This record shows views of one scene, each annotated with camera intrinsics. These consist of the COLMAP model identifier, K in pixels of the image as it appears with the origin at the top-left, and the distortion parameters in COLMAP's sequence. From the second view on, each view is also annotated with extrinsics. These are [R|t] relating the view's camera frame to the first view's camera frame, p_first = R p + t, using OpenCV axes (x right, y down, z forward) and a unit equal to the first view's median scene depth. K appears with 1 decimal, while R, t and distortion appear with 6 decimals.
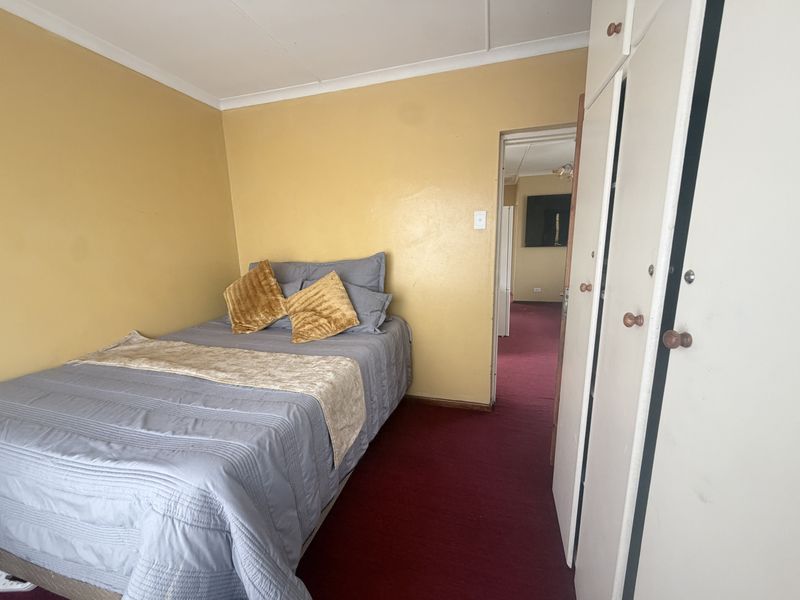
lens RADIAL K [[317.7, 0, 397.8], [0, 317.7, 299.3], [0, 0, 1]] dist [-0.001081, 0.000056]
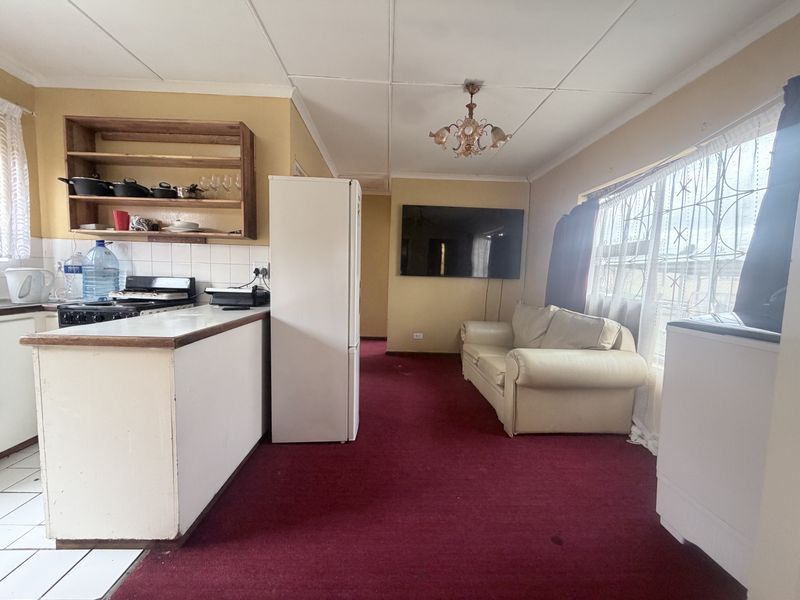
lens RADIAL K [[317.7, 0, 399.7], [0, 317.7, 300.6], [0, 0, 1]] dist [-0.001081, 0.000056]
pose [[0.948420, 0.027950, 0.315782, 0.174234], [0.007551, 0.993831, -0.110644, -0.030304], [-0.316926, 0.107321, 0.942359, 0.337042]]
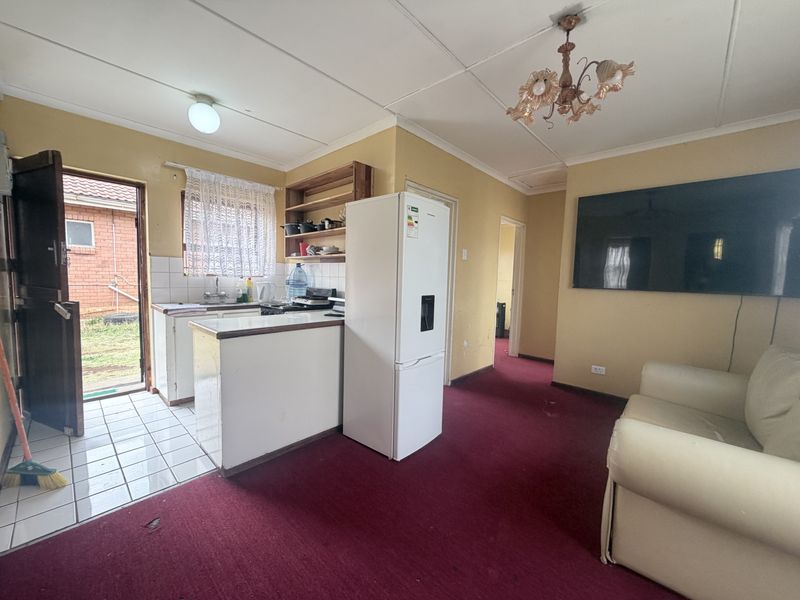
lens RADIAL K [[317.7, 0, 398.3], [0, 317.7, 300.2], [0, 0, 1]] dist [-0.001081, 0.000056]
pose [[0.892725, 0.081302, -0.443207, 0.369602], [-0.132633, 0.987425, -0.086022, -0.054854], [0.430640, 0.135578, 0.892282, 0.375073]]
